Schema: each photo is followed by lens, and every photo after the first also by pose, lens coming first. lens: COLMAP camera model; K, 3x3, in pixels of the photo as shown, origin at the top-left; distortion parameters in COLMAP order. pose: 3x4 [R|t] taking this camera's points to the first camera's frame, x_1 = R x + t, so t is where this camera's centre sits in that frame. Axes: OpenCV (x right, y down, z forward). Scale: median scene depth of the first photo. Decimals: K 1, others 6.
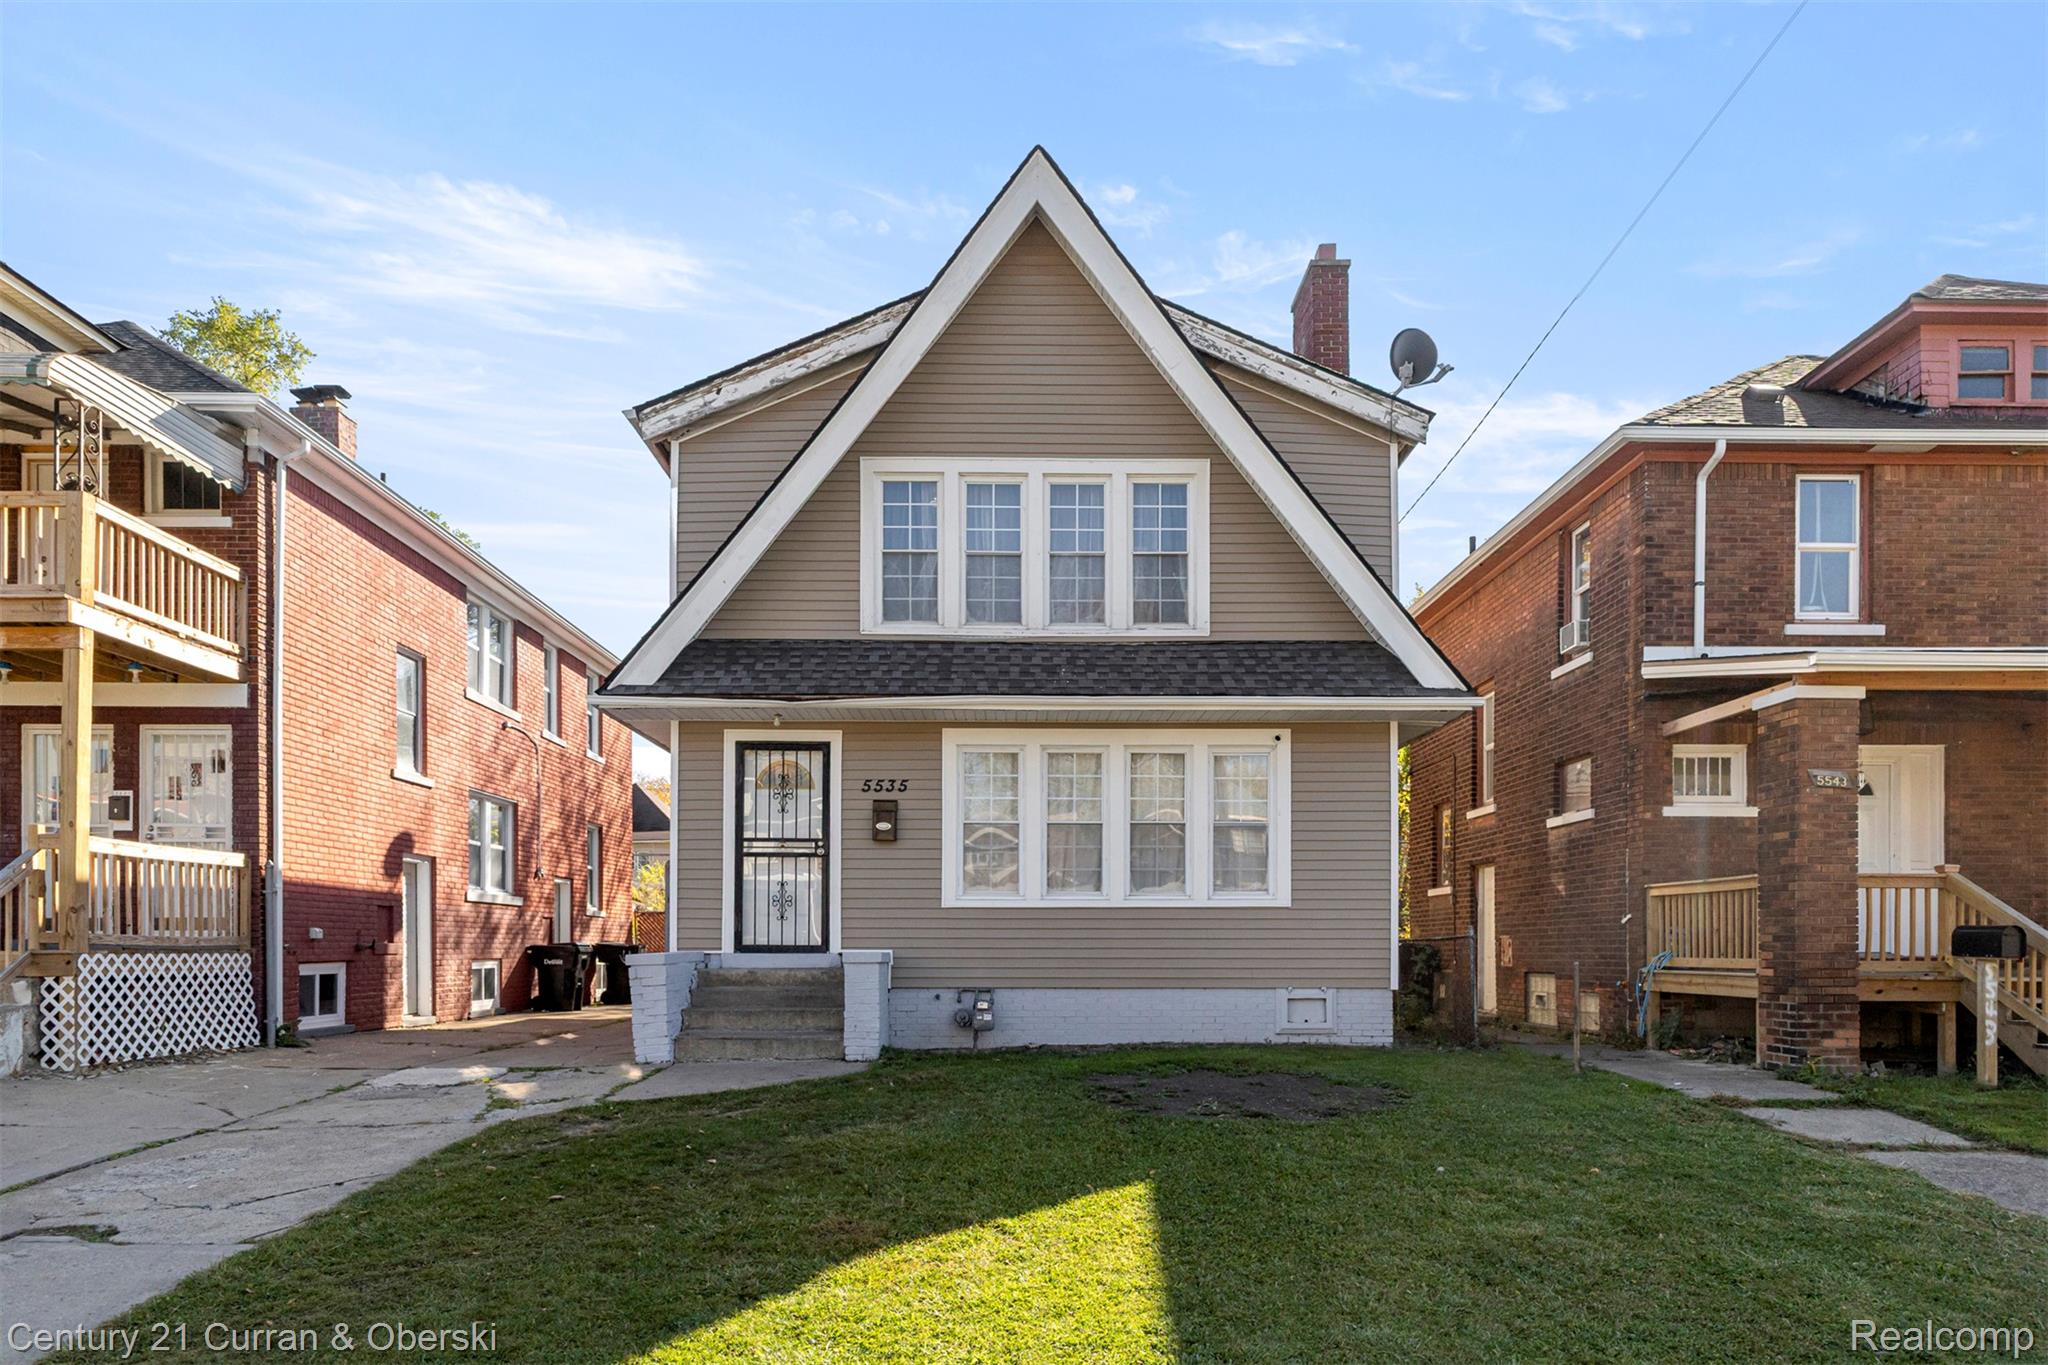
lens RADIAL K [[1302.2, 0, 1023.4], [0, 1302.2, 664.6], [0, 0, 1]] dist [0.008521, 0.001000]
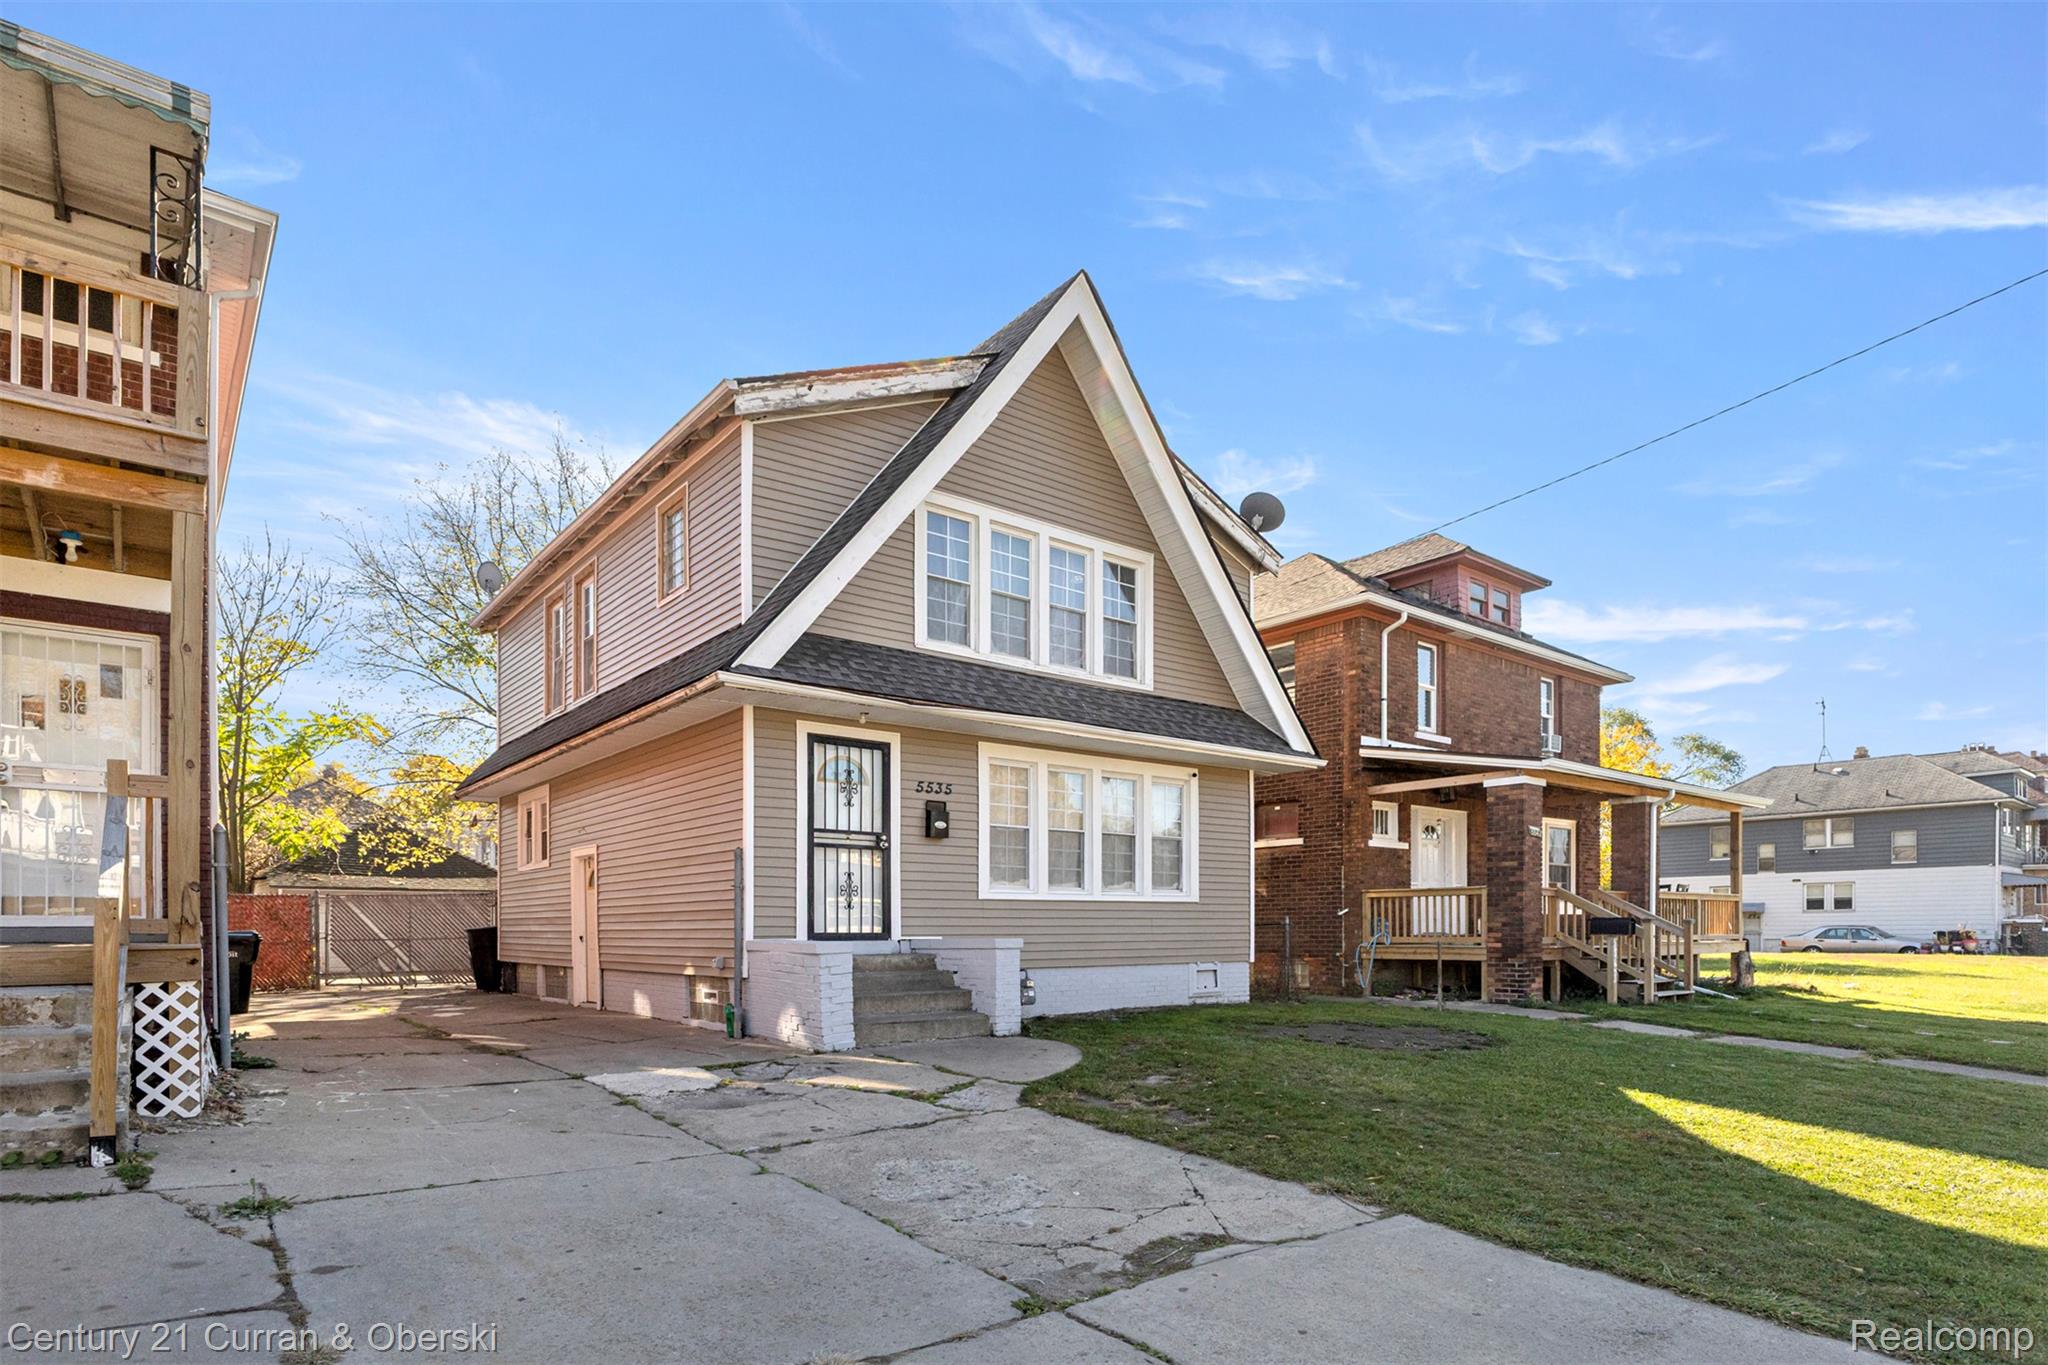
lens RADIAL K [[1121.0, 0, 1024.0], [0, 1121.0, 682.5], [0, 0, 1]] dist [-0.000105, 0.000076]
pose [[0.767937, 0.133897, 0.626374, -0.659548], [-0.129825, 0.990146, -0.052494, 0.044756], [-0.627230, -0.041007, 0.777754, 0.218758]]
